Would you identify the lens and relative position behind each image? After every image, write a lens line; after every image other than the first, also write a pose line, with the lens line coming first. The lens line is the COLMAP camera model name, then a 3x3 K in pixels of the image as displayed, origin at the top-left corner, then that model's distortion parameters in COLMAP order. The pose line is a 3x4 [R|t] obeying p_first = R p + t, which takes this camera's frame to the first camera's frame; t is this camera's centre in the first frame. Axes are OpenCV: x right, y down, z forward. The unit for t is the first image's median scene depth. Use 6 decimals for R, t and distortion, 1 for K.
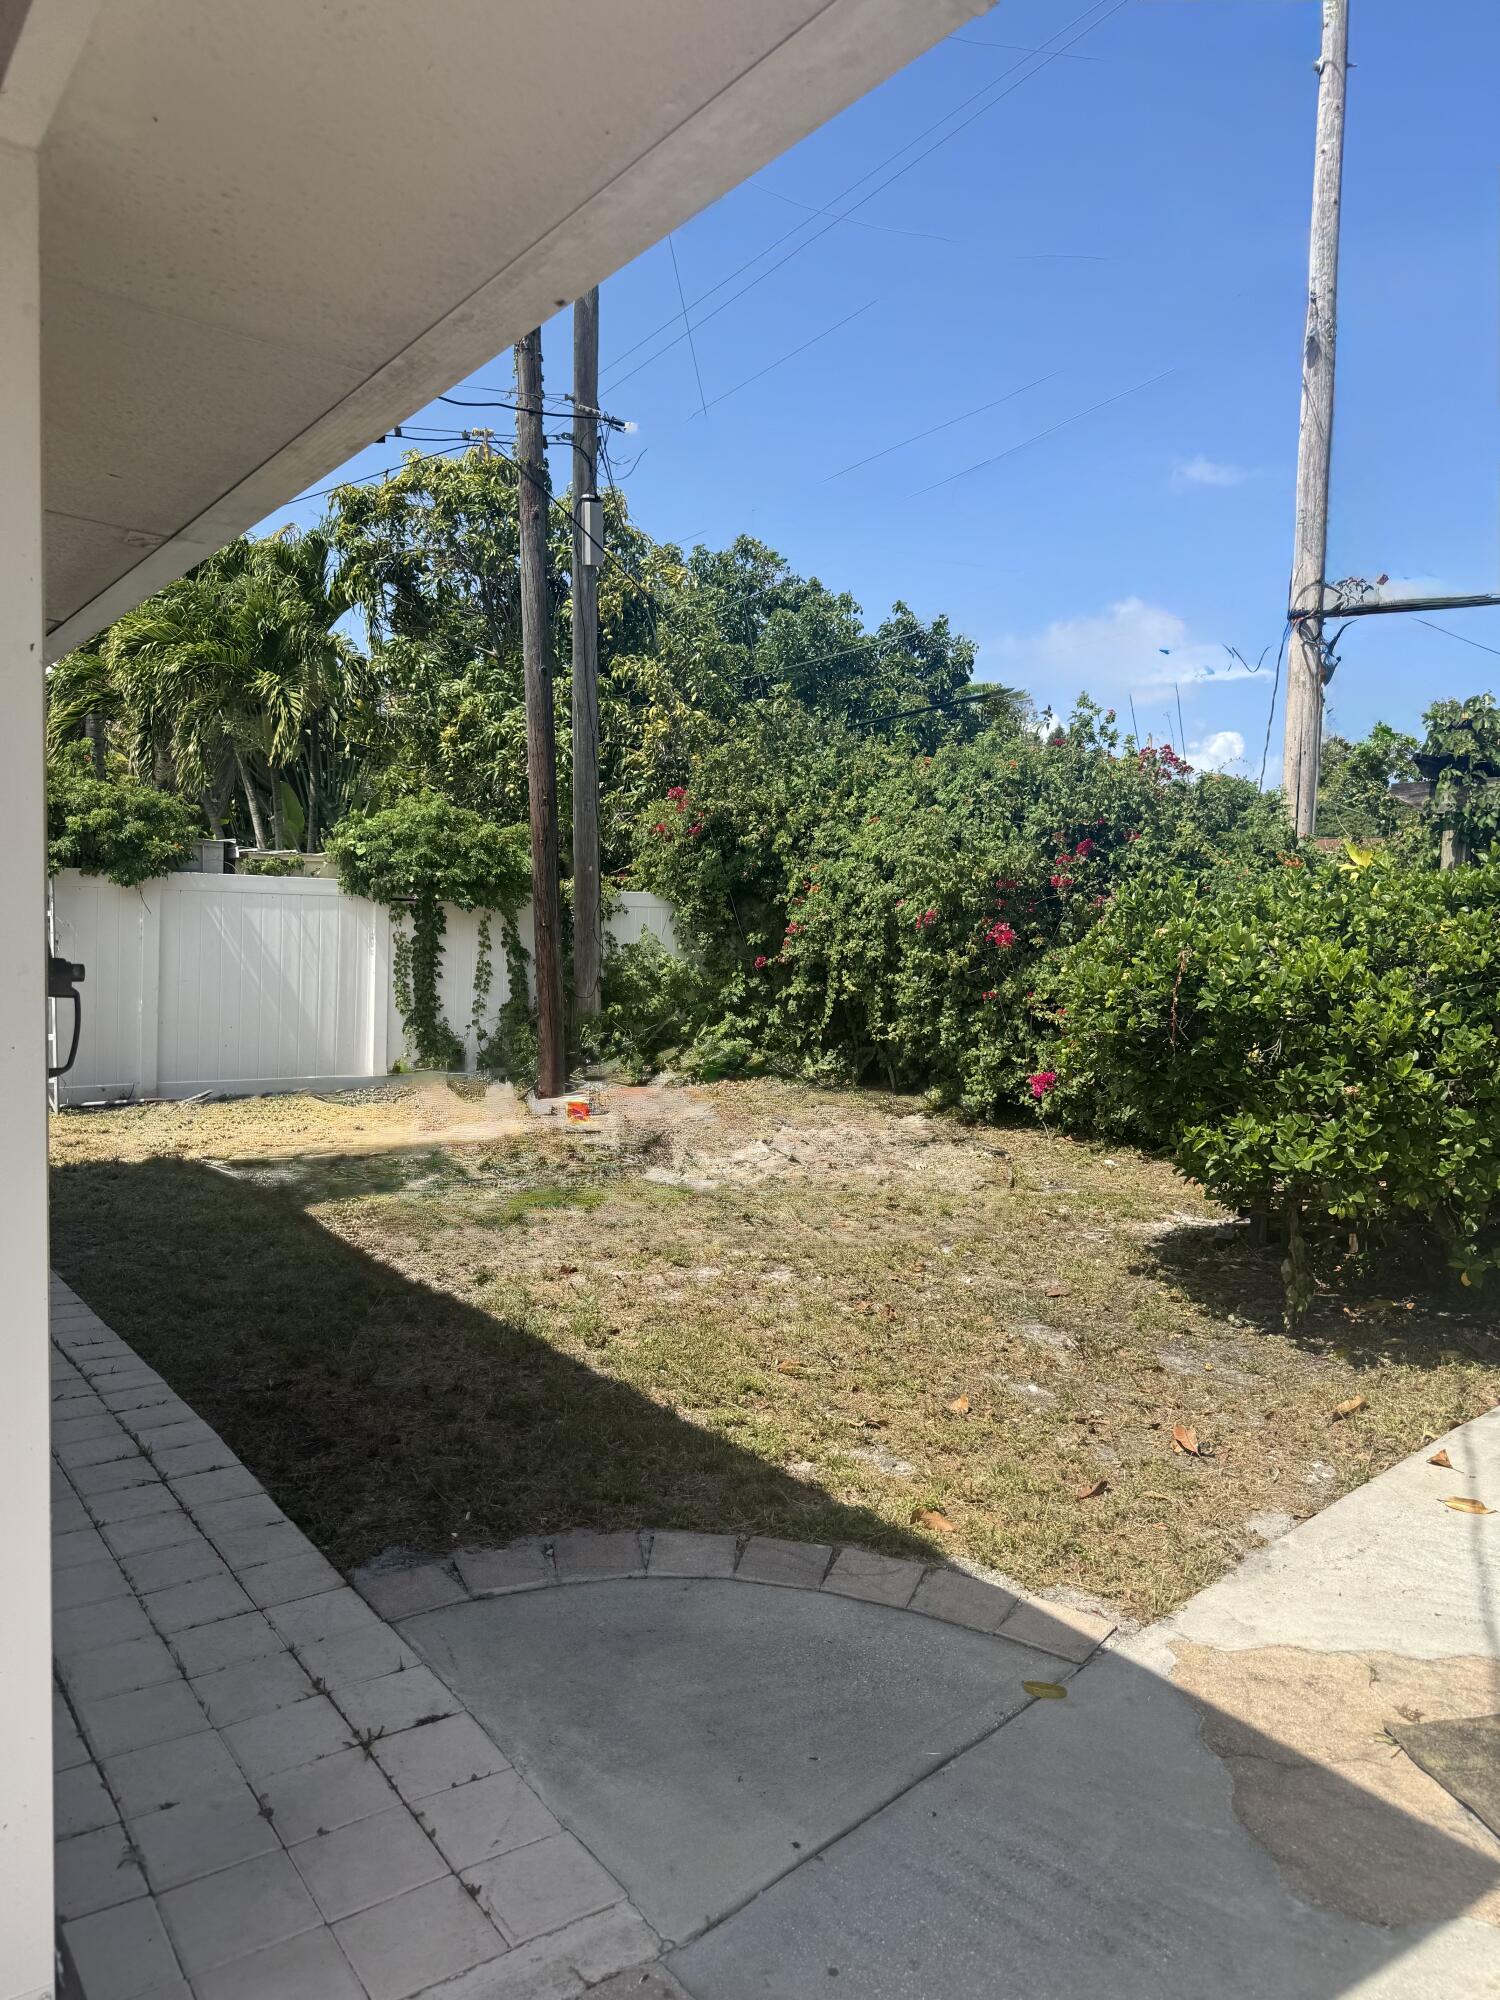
lens RADIAL K [[1398.2, 0, 745.9], [0, 1398.2, 992.5], [0, 0, 1]] dist [0.019491, -0.011435]
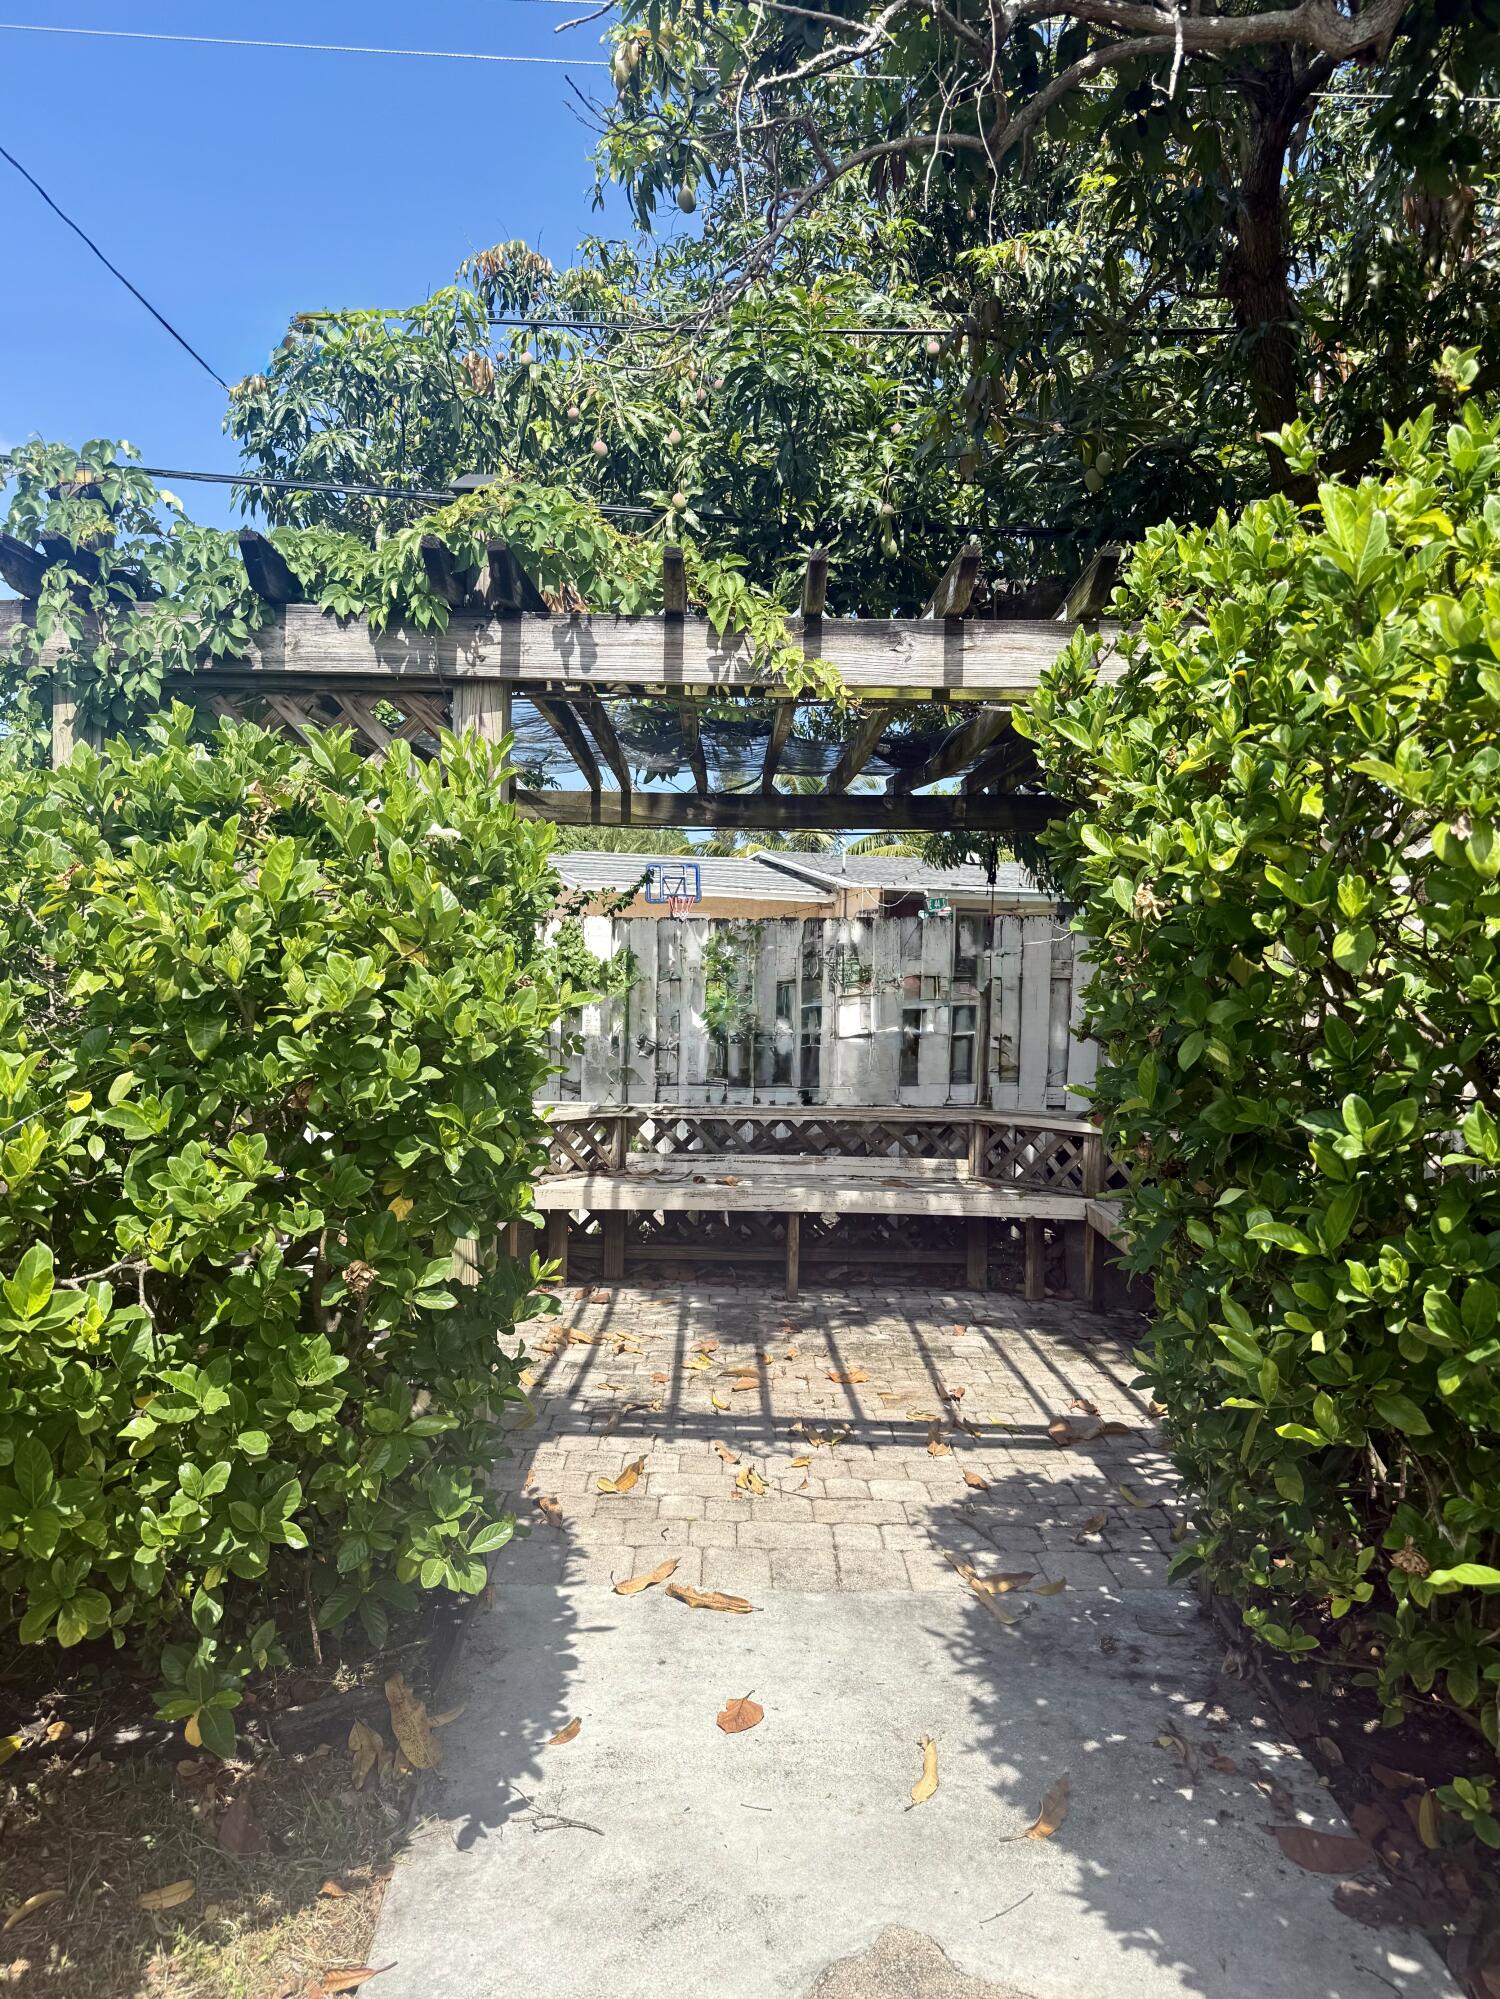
lens RADIAL K [[1397.5, 0, 746.7], [0, 1397.5, 991.0], [0, 0, 1]] dist [0.019491, -0.011435]
pose [[0.588290, -0.049165, 0.807154, 0.287457], [0.049358, 0.998472, 0.024844, -0.015989], [-0.807142, 0.025225, 0.589818, 0.627520]]
